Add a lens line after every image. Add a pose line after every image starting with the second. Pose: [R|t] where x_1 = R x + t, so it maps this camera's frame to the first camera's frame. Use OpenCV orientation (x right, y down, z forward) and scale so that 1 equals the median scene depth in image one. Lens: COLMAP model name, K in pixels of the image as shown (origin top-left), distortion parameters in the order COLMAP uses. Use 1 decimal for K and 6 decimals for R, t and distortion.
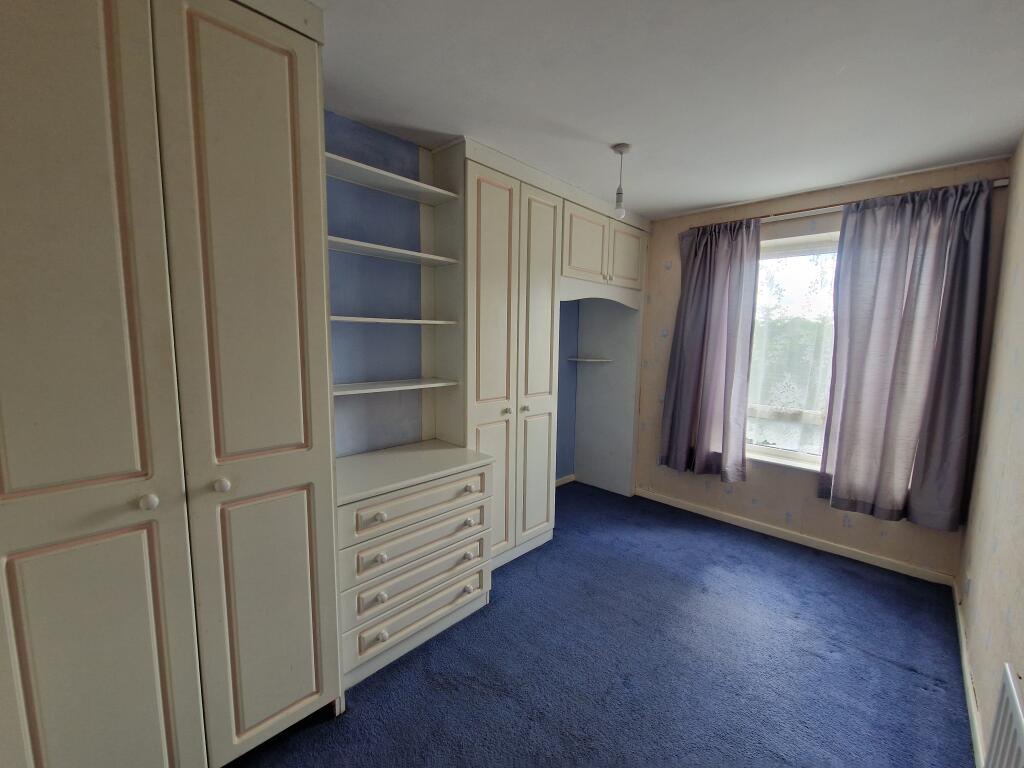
lens RADIAL K [[420.3, 0, 510.9], [0, 420.3, 386.8], [0, 0, 1]] dist [0.001059, -0.000077]
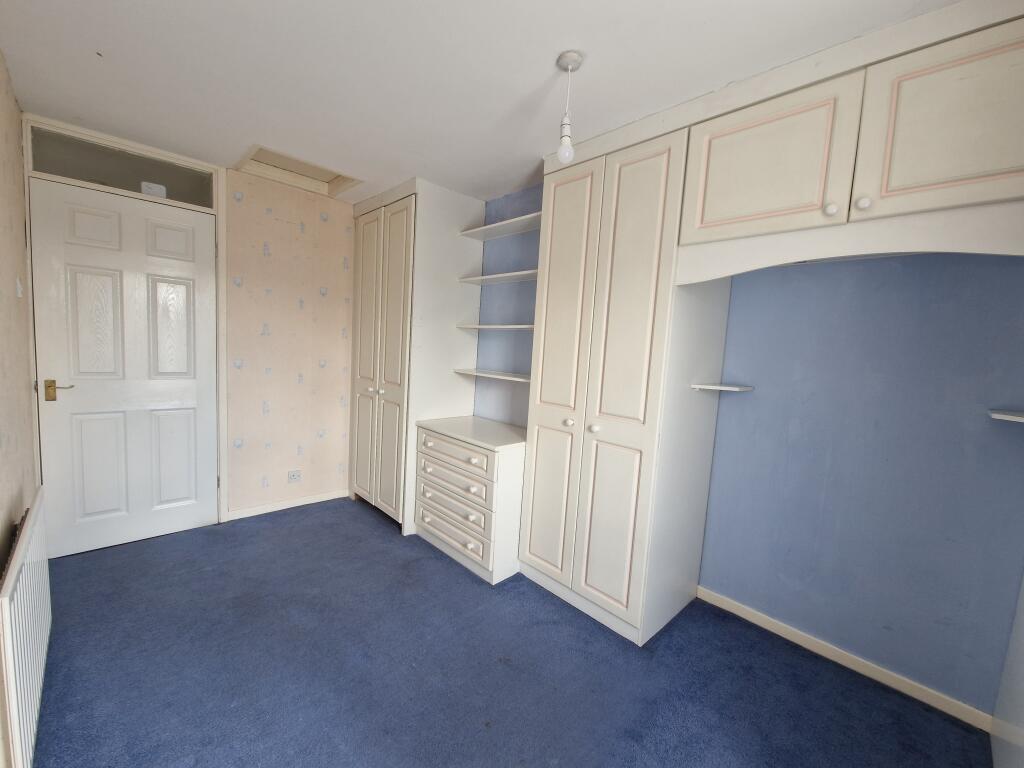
lens RADIAL K [[420.3, 0, 510.9], [0, 420.3, 386.8], [0, 0, 1]] dist [0.001059, -0.000077]
pose [[-0.040665, 0.079774, -0.995983, 0.938650], [-0.176438, 0.980570, 0.085744, -0.076198], [0.983471, 0.179216, -0.025800, 0.954892]]
